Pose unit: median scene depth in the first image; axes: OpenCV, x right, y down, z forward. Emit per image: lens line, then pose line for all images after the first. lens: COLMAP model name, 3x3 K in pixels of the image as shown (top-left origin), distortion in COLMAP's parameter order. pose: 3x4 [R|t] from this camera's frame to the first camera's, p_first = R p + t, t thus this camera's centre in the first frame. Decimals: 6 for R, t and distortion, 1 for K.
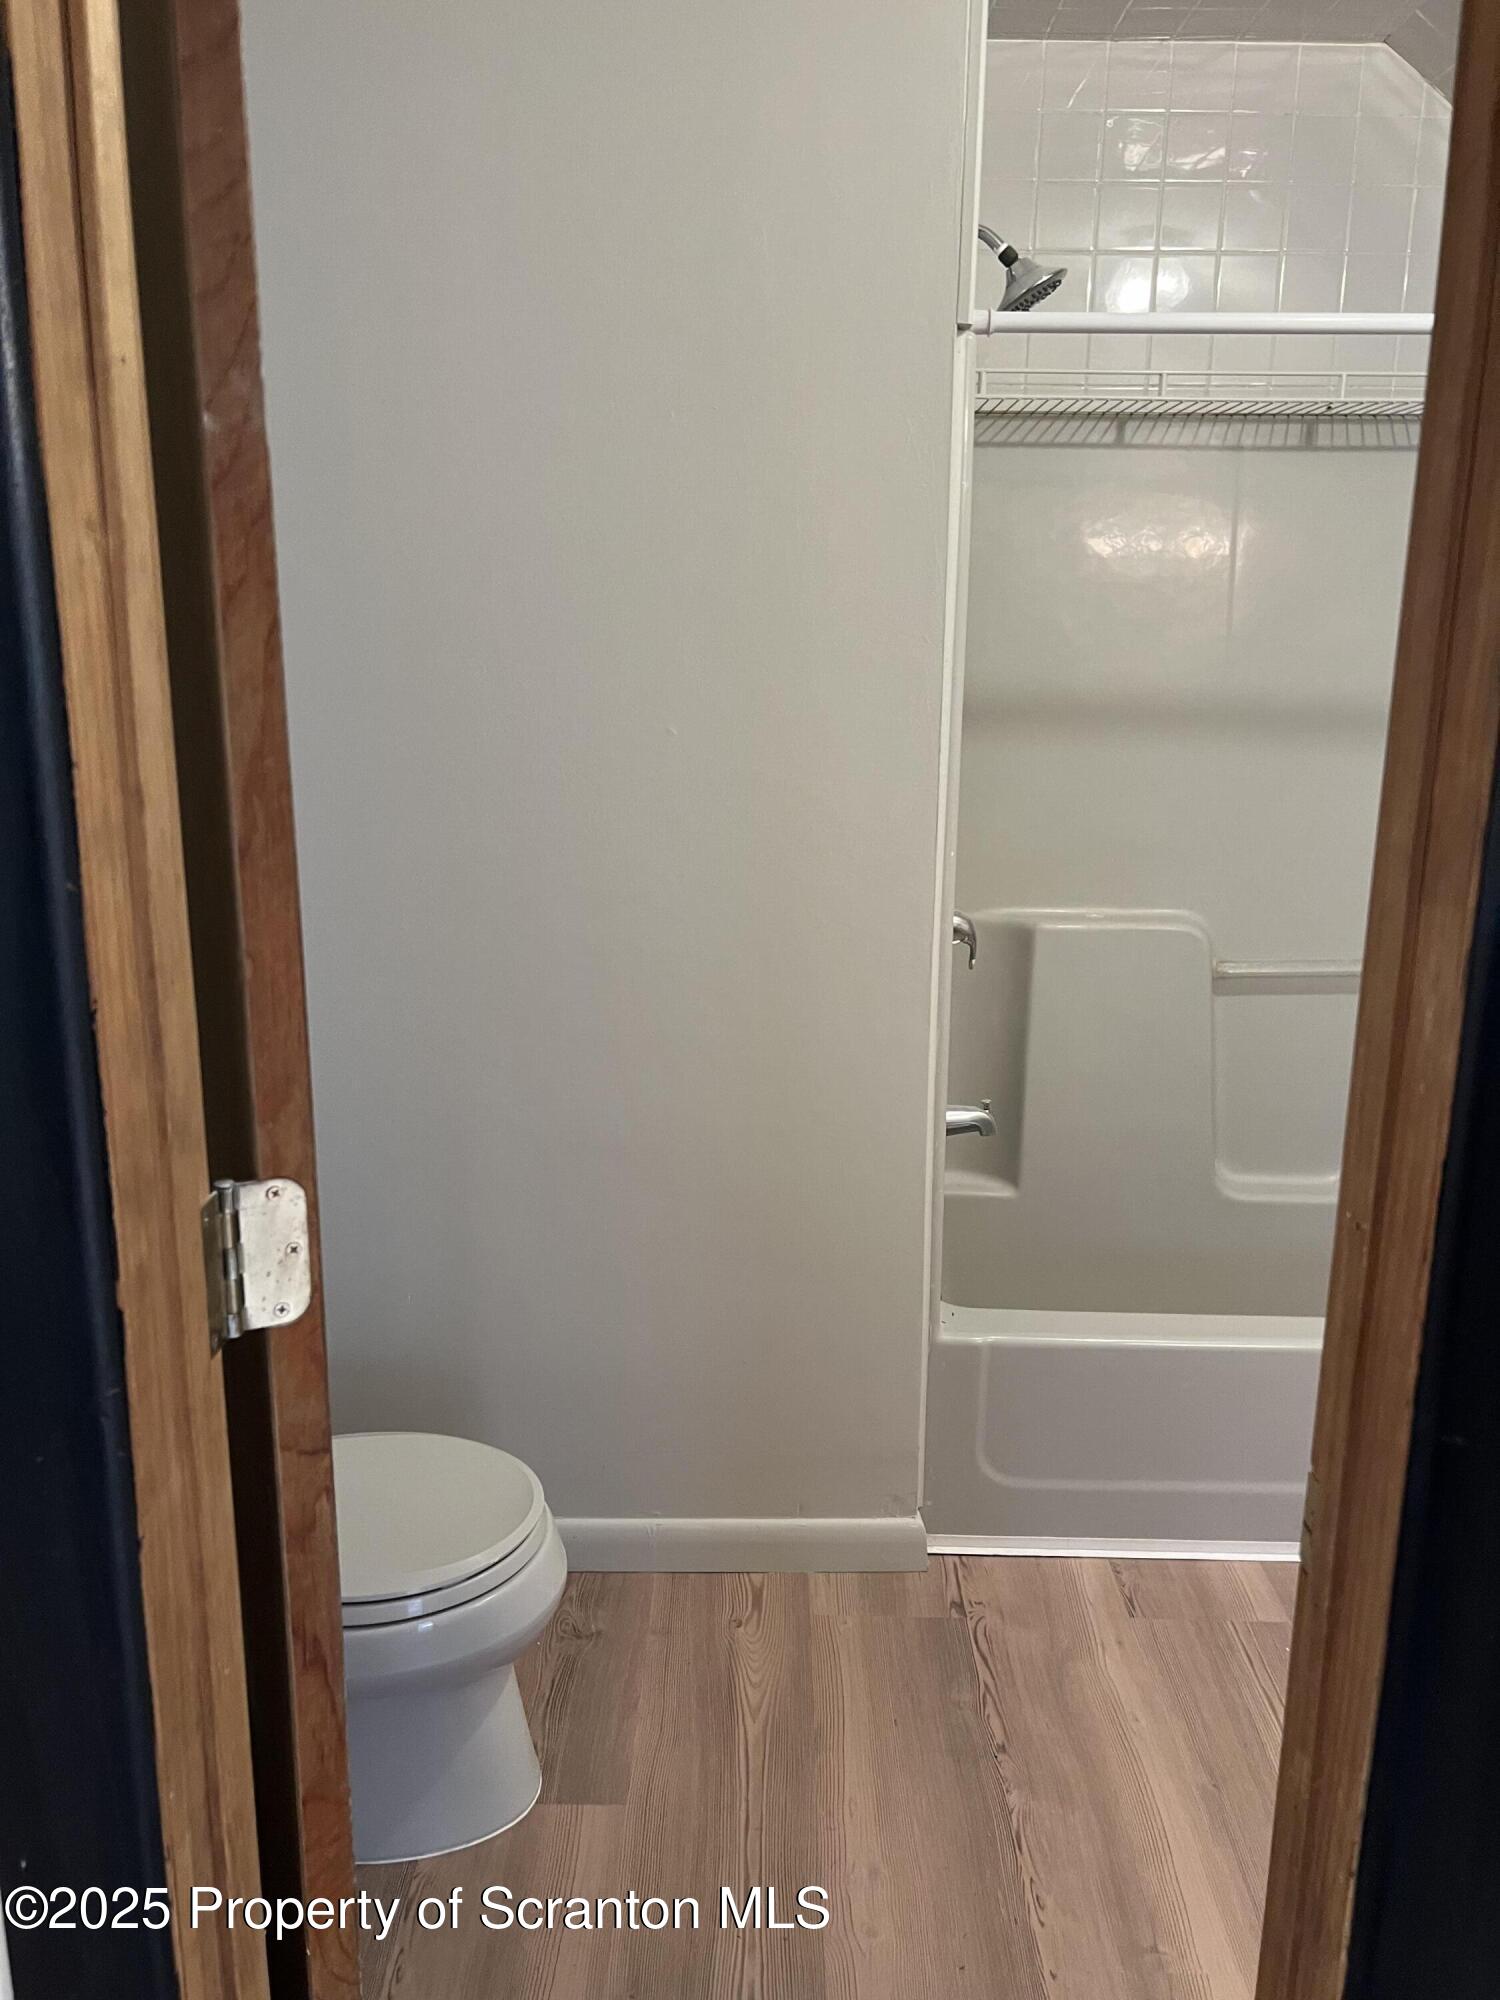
lens RADIAL K [[1513.8, 0, 750.0], [0, 1513.8, 1000.0], [0, 0, 1]] dist [0.067715, -0.082630]
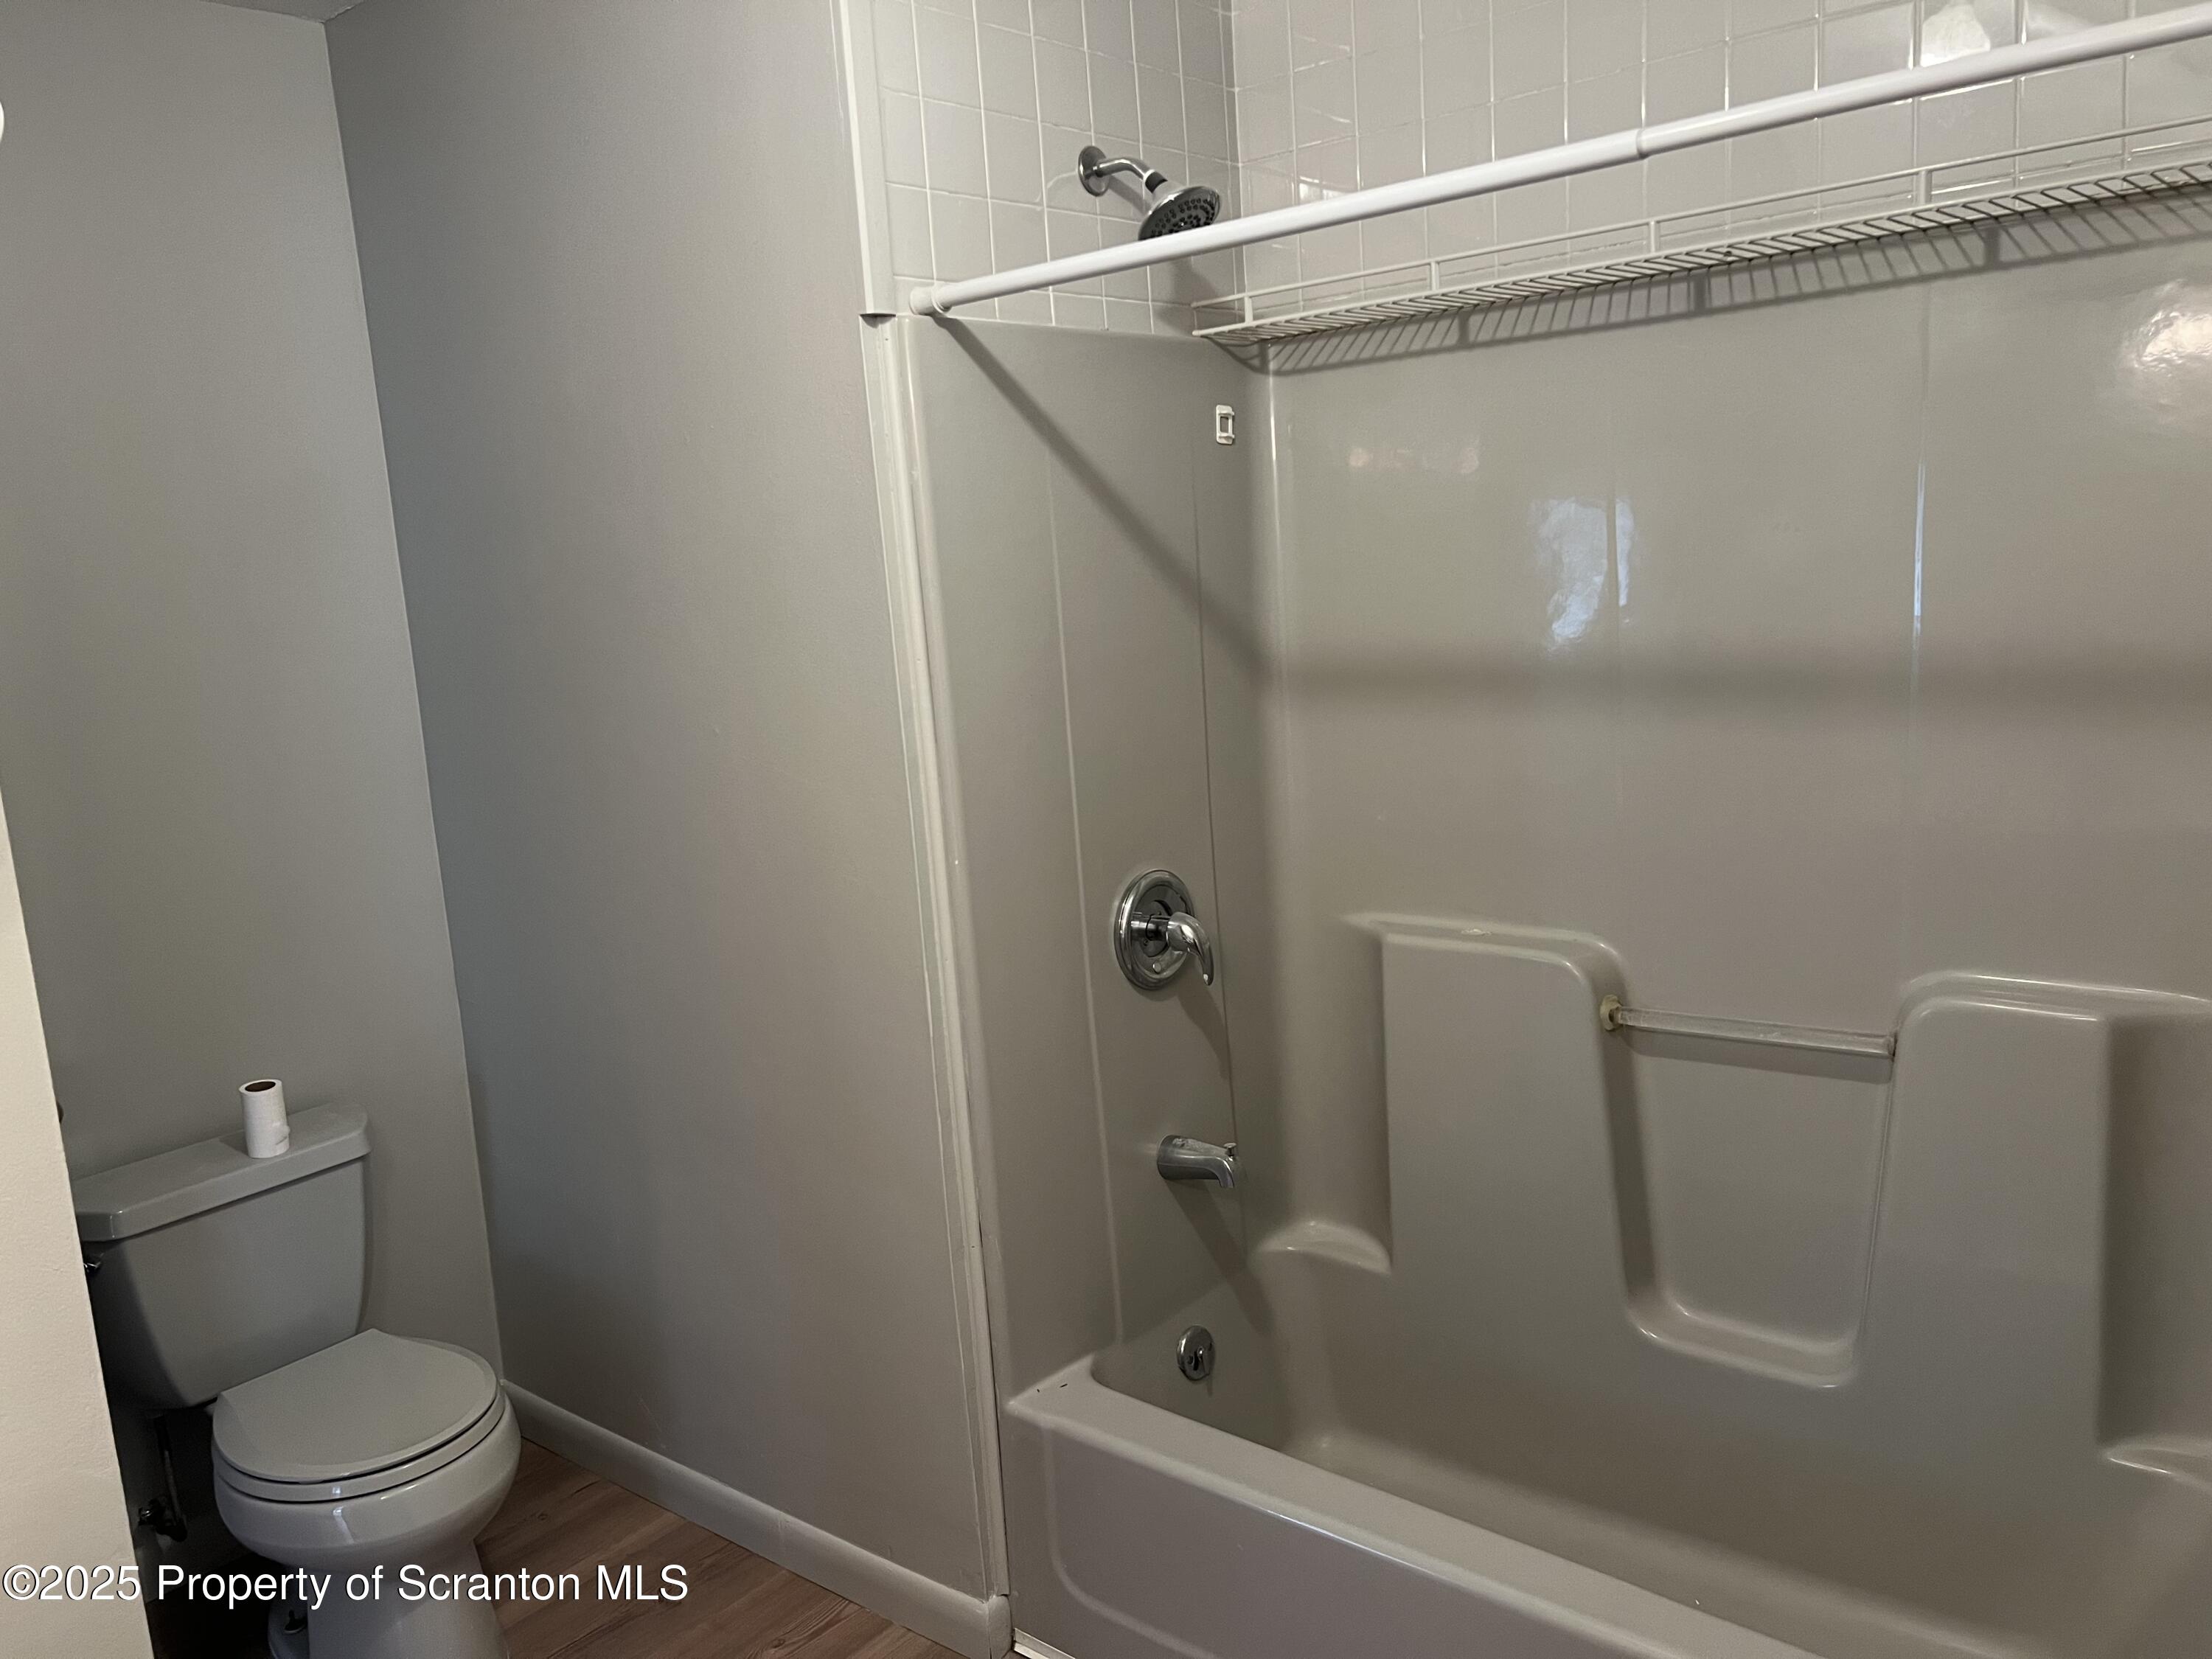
lens RADIAL K [[1674.2, 0, 1100.2], [0, 1674.2, 837.3], [0, 0, 1]] dist [0.067715, -0.082630]
pose [[0.771073, 0.041521, -0.635391, 0.666403], [-0.075336, 0.996812, -0.026284, -0.070026], [0.632274, 0.068135, 0.771743, 0.218546]]
